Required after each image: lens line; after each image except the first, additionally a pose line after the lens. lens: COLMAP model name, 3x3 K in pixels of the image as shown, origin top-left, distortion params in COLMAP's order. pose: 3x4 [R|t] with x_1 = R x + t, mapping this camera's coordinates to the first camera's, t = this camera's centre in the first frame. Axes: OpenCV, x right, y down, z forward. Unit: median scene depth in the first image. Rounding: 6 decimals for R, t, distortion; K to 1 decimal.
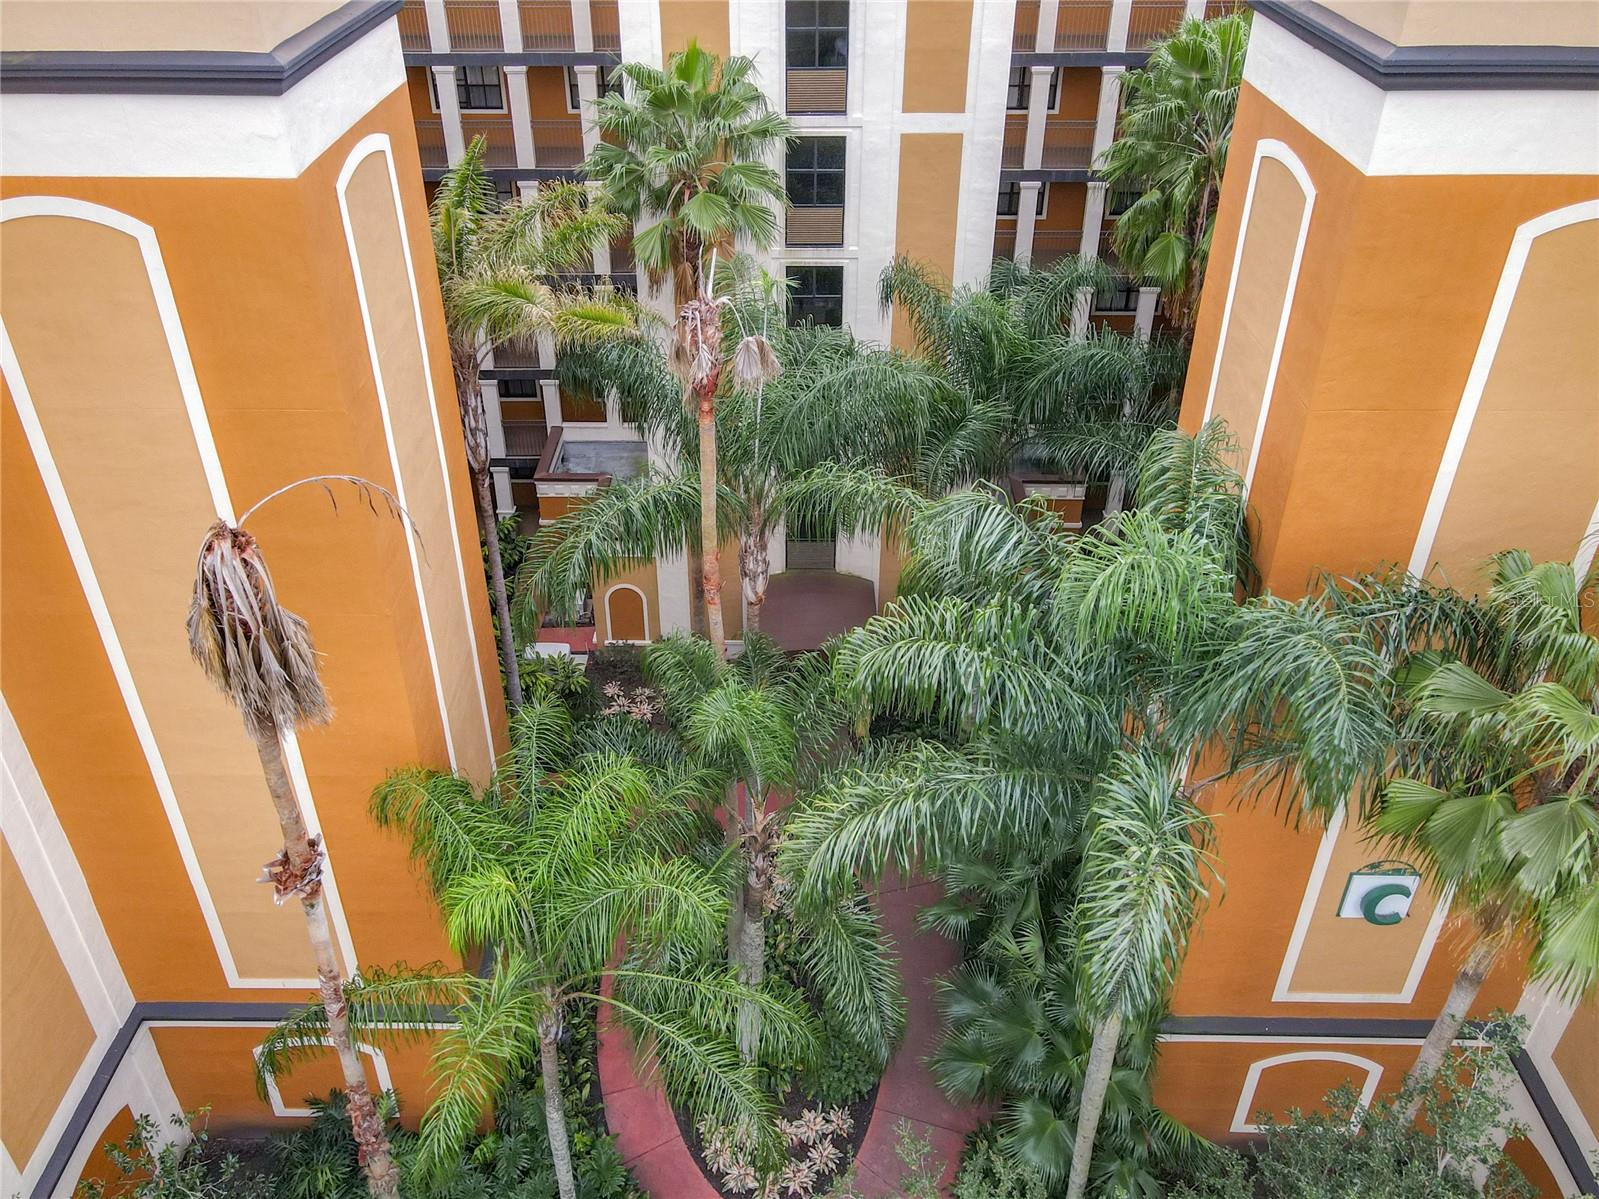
lens RADIAL K [[1261.6, 0, 790.4], [0, 1261.6, 598.9], [0, 0, 1]] dist [0.015485, -0.001115]
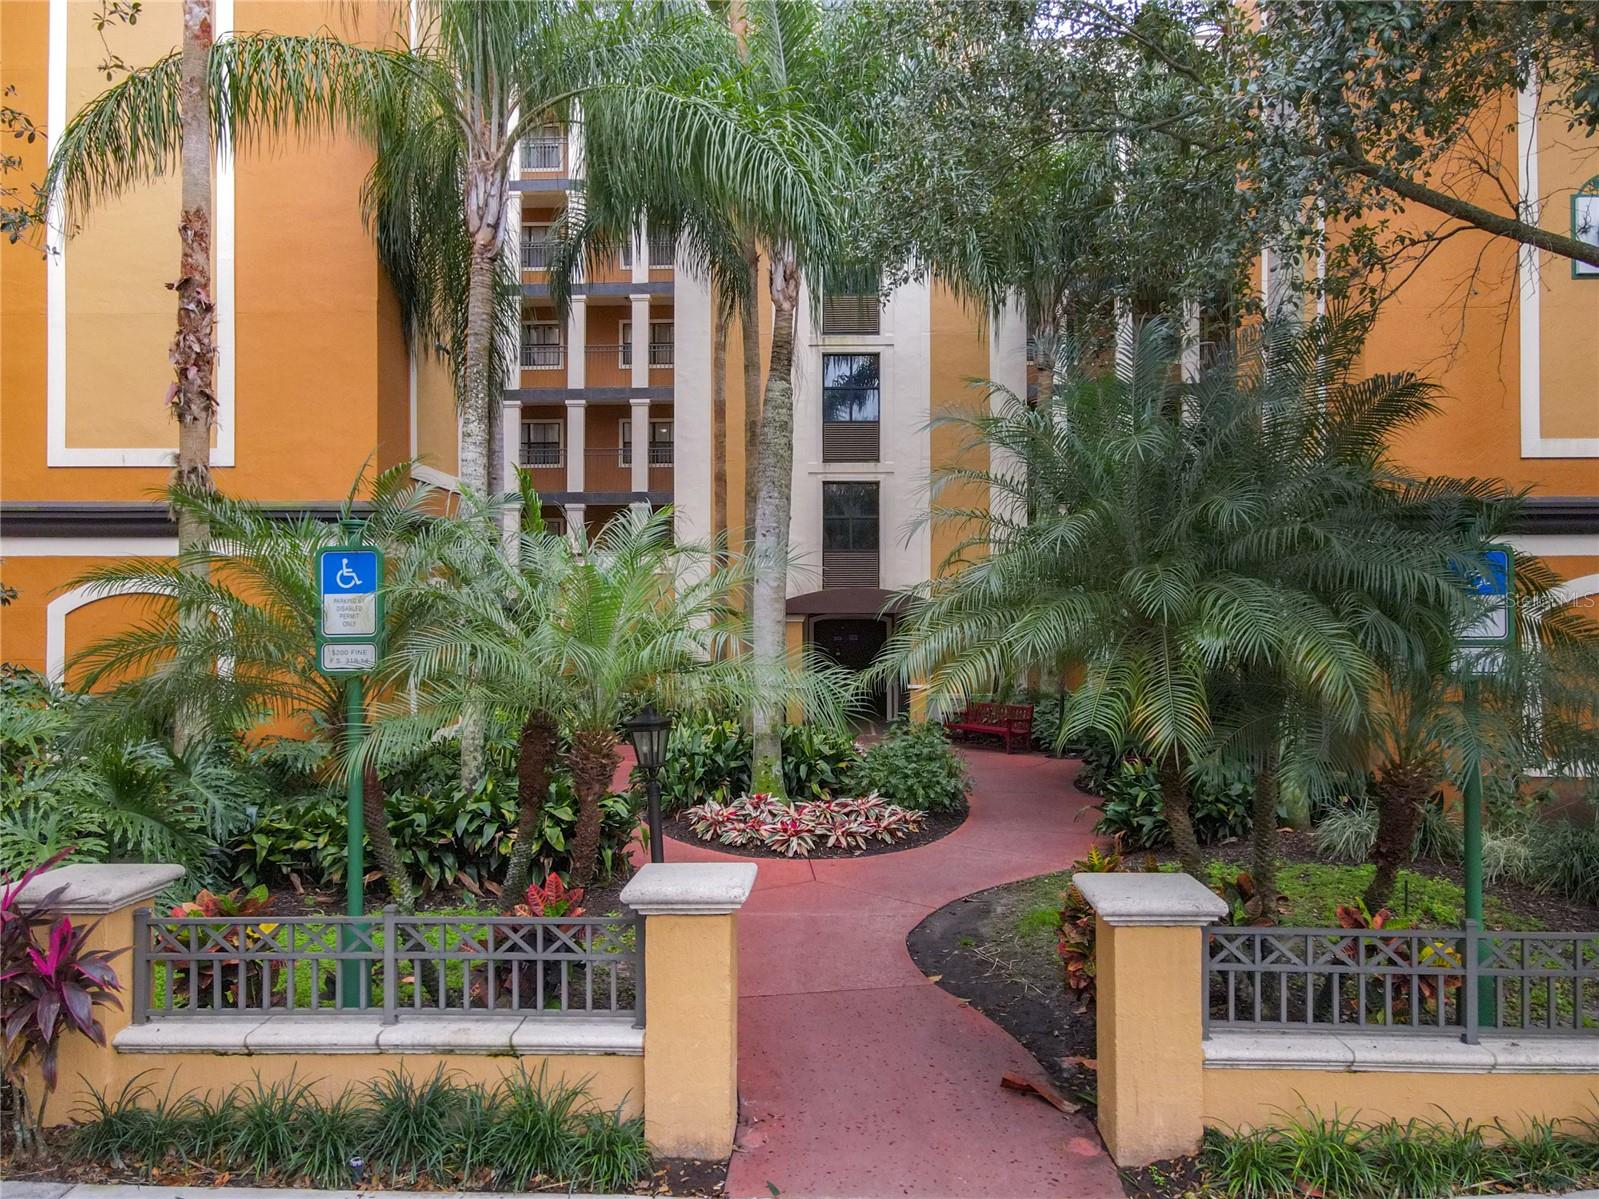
lens RADIAL K [[1261.6, 0, 796.7], [0, 1261.6, 644.4], [0, 0, 1]] dist [0.015485, -0.001115]
pose [[0.999707, 0.000510, -0.024184, 0.000208], [-0.014166, 0.822735, -0.568249, 0.383471], [0.019607, 0.568425, 0.822502, 0.229231]]
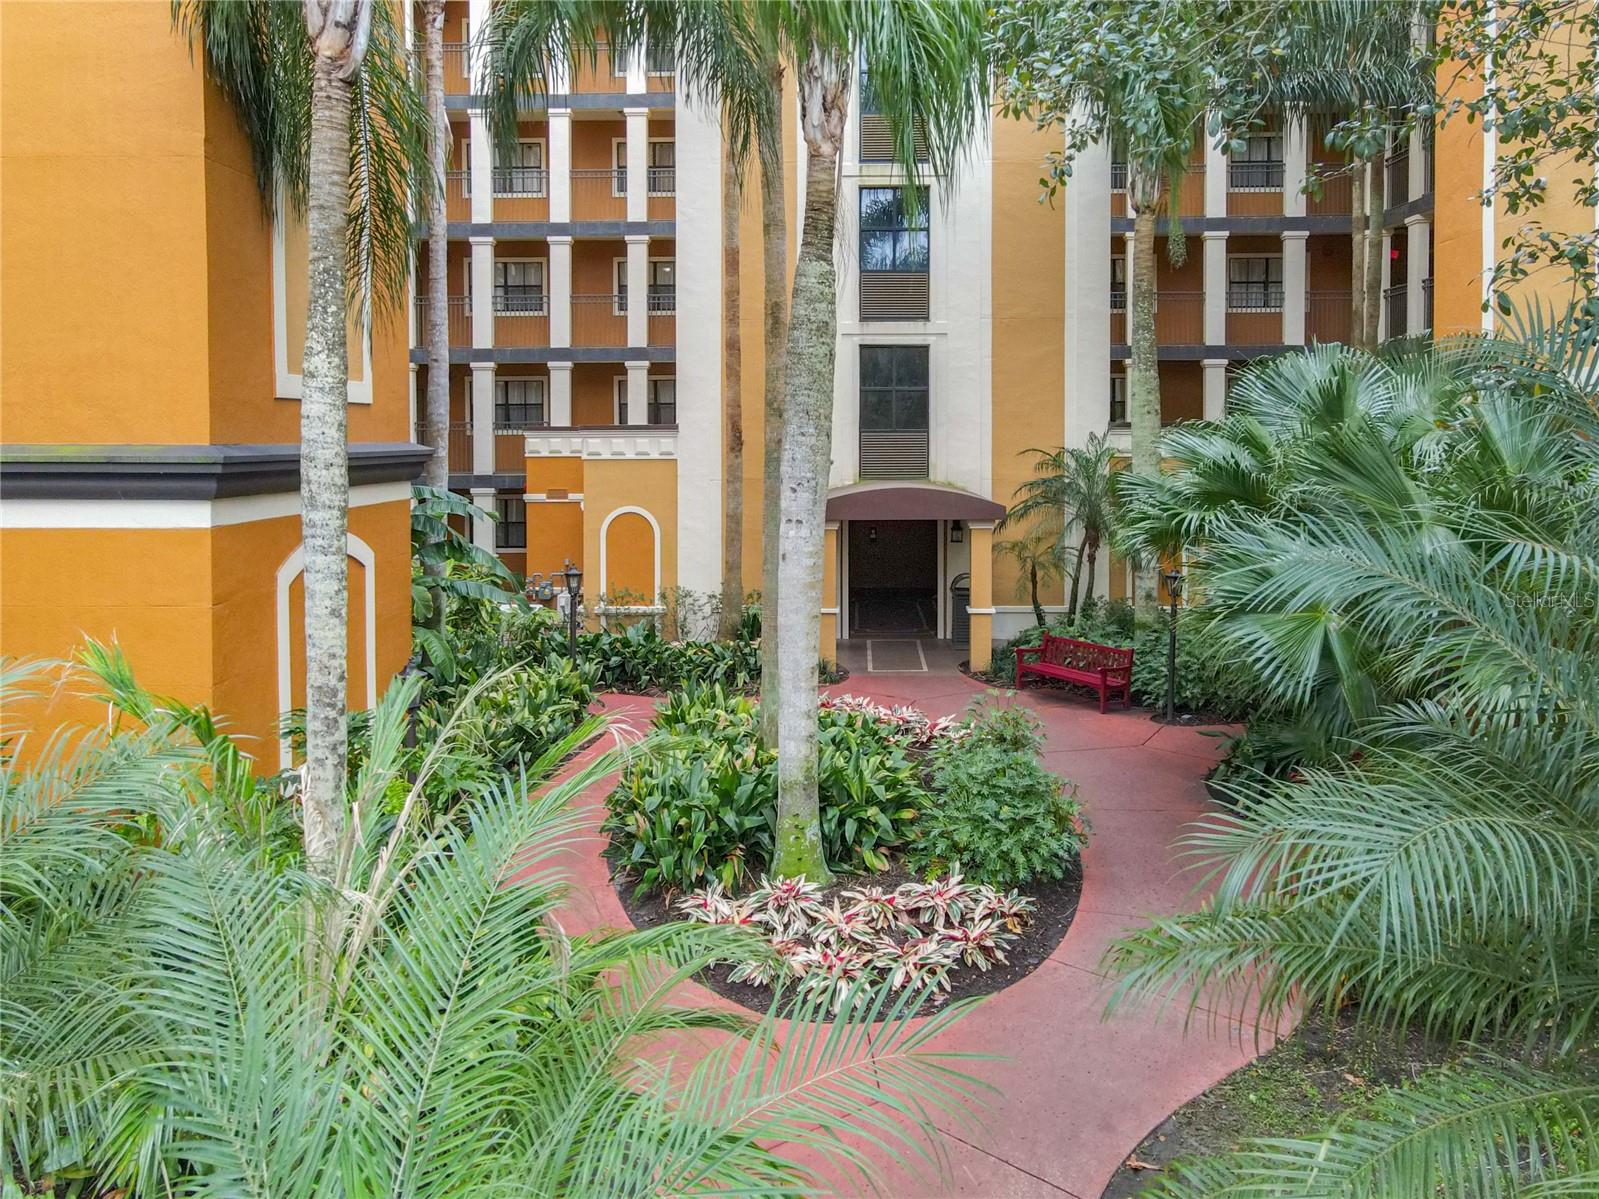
lens RADIAL K [[1488.5, 0, 848.6], [0, 1488.5, 581.8], [0, 0, 1]] dist [0.022311, 0.000000]
pose [[0.999965, 0.001241, -0.008251, -0.000481], [-0.005481, 0.843295, -0.537423, 0.375078], [0.006291, 0.537450, 0.843272, 0.235467]]
